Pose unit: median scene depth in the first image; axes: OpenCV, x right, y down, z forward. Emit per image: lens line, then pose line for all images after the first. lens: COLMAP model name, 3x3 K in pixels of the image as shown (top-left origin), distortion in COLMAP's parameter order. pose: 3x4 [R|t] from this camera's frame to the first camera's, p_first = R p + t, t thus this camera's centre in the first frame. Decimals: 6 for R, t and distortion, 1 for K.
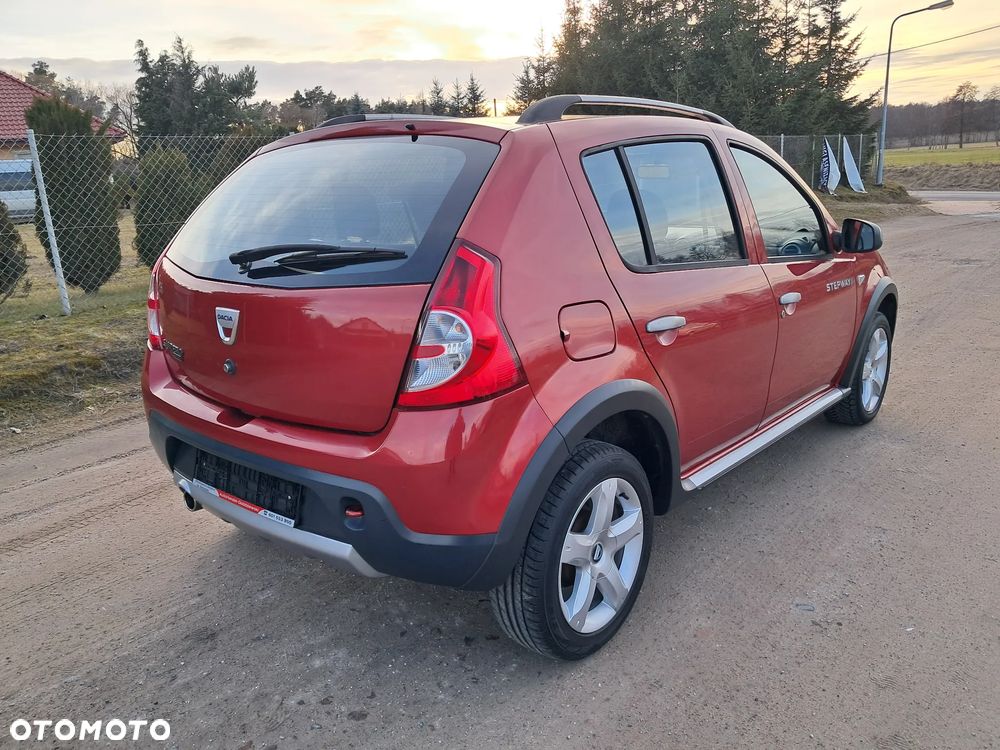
lens RADIAL K [[790.2, 0, 494.7], [0, 790.2, 374.3], [0, 0, 1]] dist [0.014597, -0.013082]
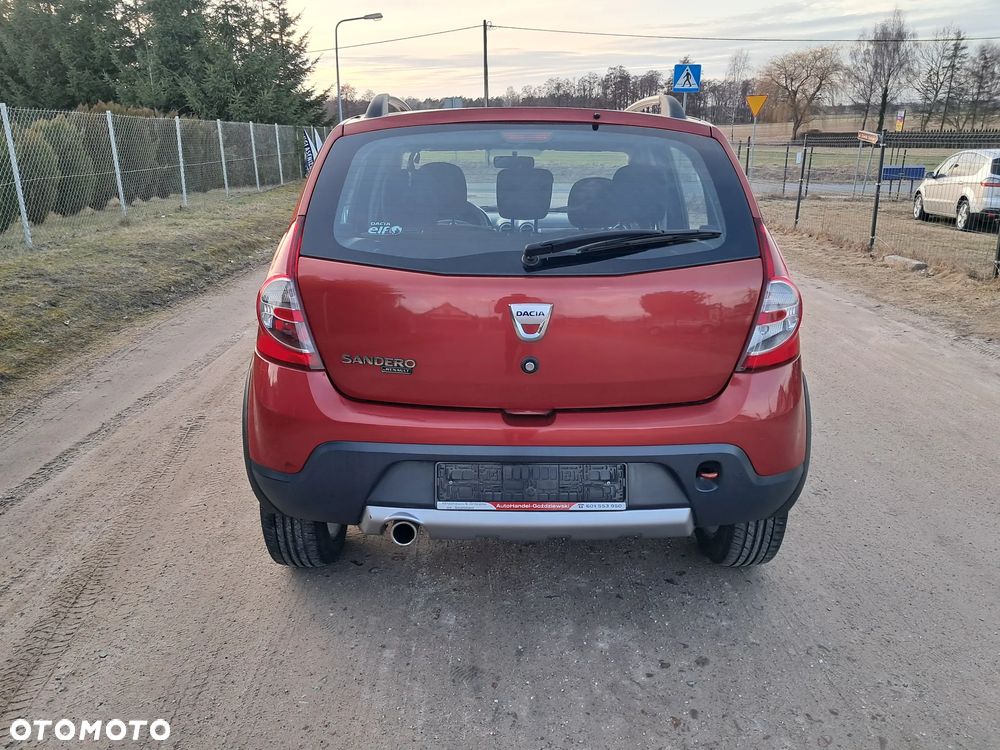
lens RADIAL K [[790.2, 0, 484.9], [0, 790.2, 374.0], [0, 0, 1]] dist [0.014597, -0.013082]
pose [[0.765489, -0.147720, 0.626263, -0.095847], [0.138603, 0.988297, 0.063698, -0.006597], [-0.628344, 0.038042, 0.777005, 0.030611]]
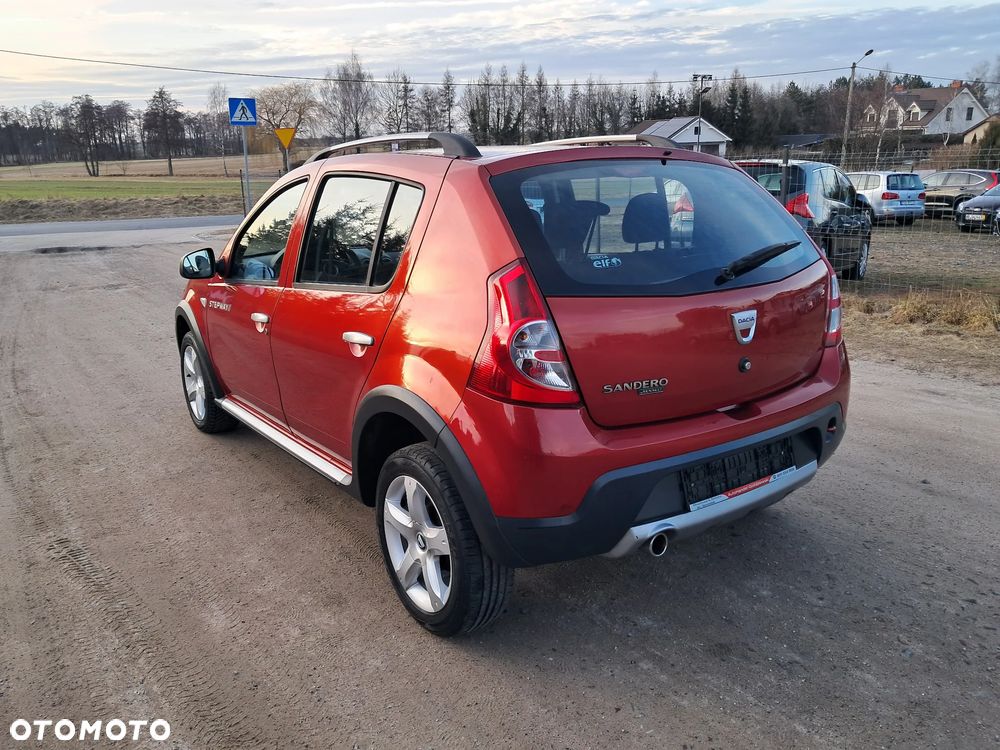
lens RADIAL K [[790.2, 0, 491.8], [0, 790.2, 377.0], [0, 0, 1]] dist [0.014597, -0.013082]
pose [[0.249884, -0.220146, 0.942918, -0.144353], [0.261026, 0.953075, 0.153343, -0.025059], [-0.932429, 0.207808, 0.295622, 0.100107]]
